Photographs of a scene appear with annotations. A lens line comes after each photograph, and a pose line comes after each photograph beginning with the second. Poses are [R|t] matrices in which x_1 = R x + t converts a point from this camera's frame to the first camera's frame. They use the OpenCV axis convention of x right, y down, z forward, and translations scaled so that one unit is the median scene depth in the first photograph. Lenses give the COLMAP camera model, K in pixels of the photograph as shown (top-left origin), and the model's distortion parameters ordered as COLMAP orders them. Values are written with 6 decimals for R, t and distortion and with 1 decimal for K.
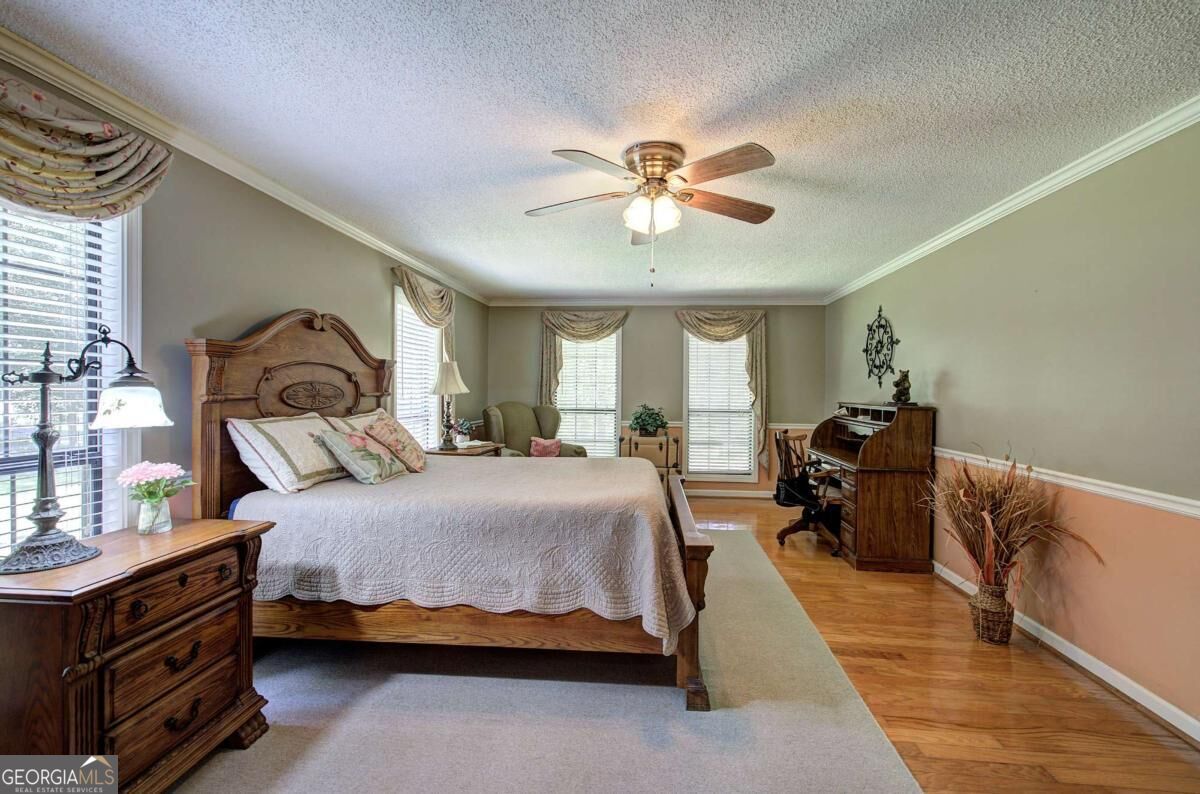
lens RADIAL K [[504.0, 0, 600.0], [0, 504.0, 397.0], [0, 0, 1]] dist [0.000486, 0.000211]
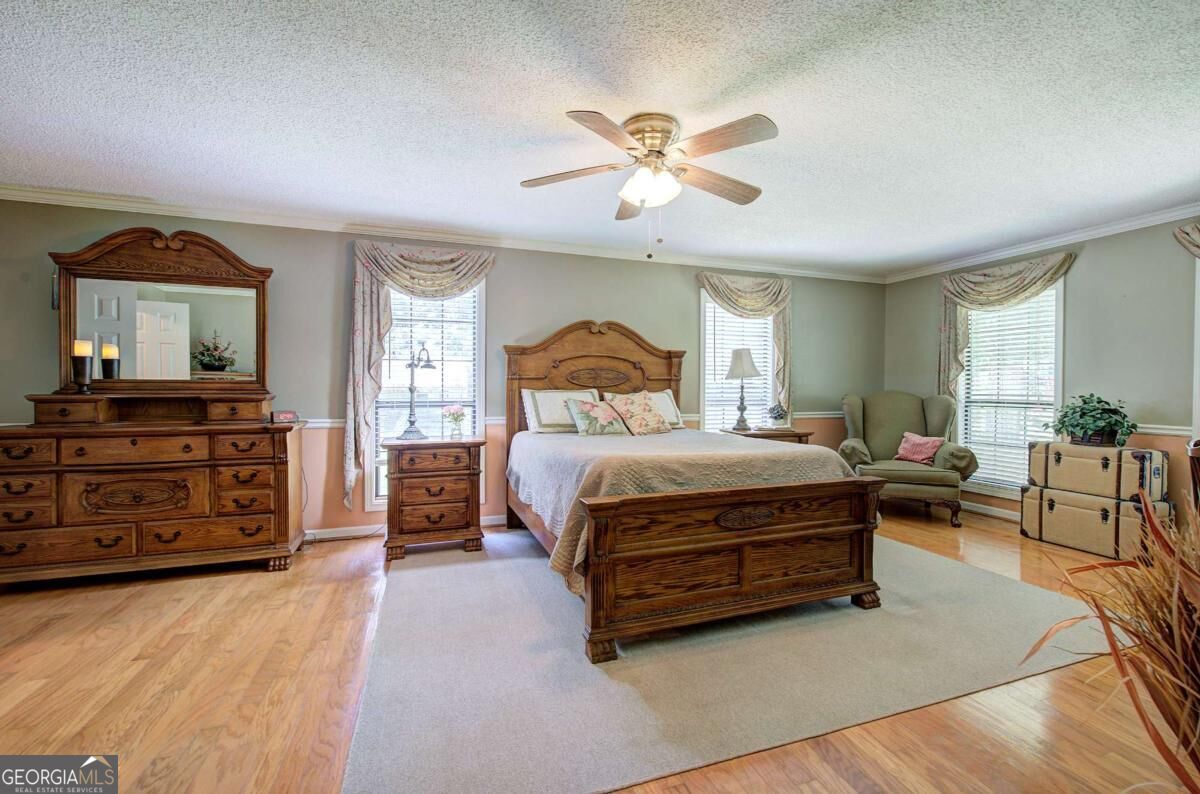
lens RADIAL K [[510.0, 0, 605.5], [0, 510.0, 394.8], [0, 0, 1]] dist [-0.000995, 0.000182]
pose [[0.446877, 0.009065, -0.894550, 0.788737], [-0.013400, 0.999904, 0.003439, 0.041540], [0.894495, 0.010451, 0.446956, 0.353174]]
